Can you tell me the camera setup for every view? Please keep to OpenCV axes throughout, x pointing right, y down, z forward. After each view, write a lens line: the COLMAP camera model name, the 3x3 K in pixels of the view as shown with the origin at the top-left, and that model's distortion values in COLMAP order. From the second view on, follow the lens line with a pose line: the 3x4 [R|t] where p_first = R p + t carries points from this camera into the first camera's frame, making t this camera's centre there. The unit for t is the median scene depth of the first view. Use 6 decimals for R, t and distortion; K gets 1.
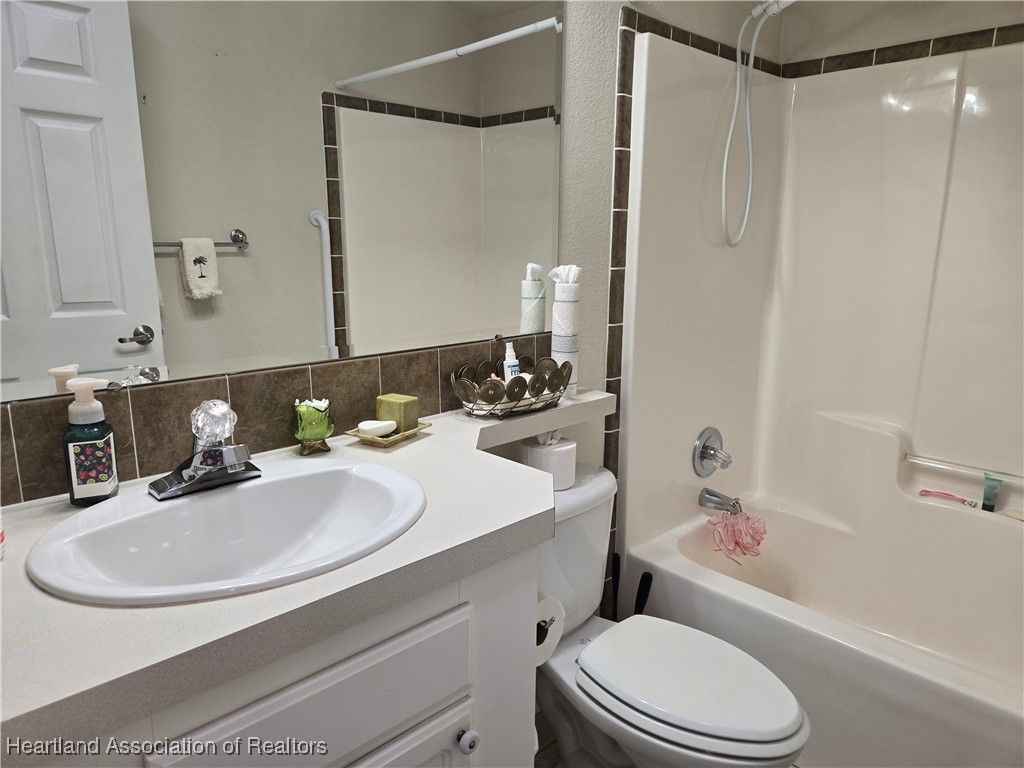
lens RADIAL K [[689.0, 0, 518.5], [0, 689.0, 387.5], [0, 0, 1]] dist [0.070374, -0.056117]
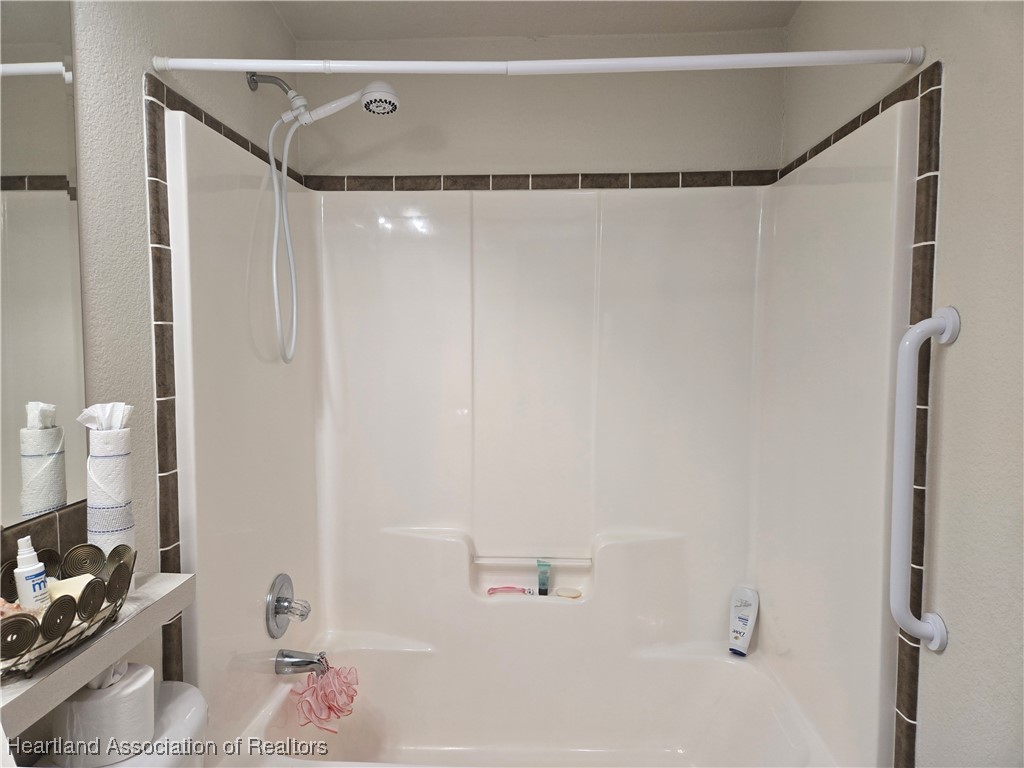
lens RADIAL K [[689.0, 0, 506.5], [0, 689.0, 377.4], [0, 0, 1]] dist [0.070374, -0.056117]
pose [[0.736895, -0.046162, 0.674429, -0.091552], [0.145563, 0.985098, -0.091620, -0.069914], [-0.660149, 0.165686, 0.732633, 0.193419]]
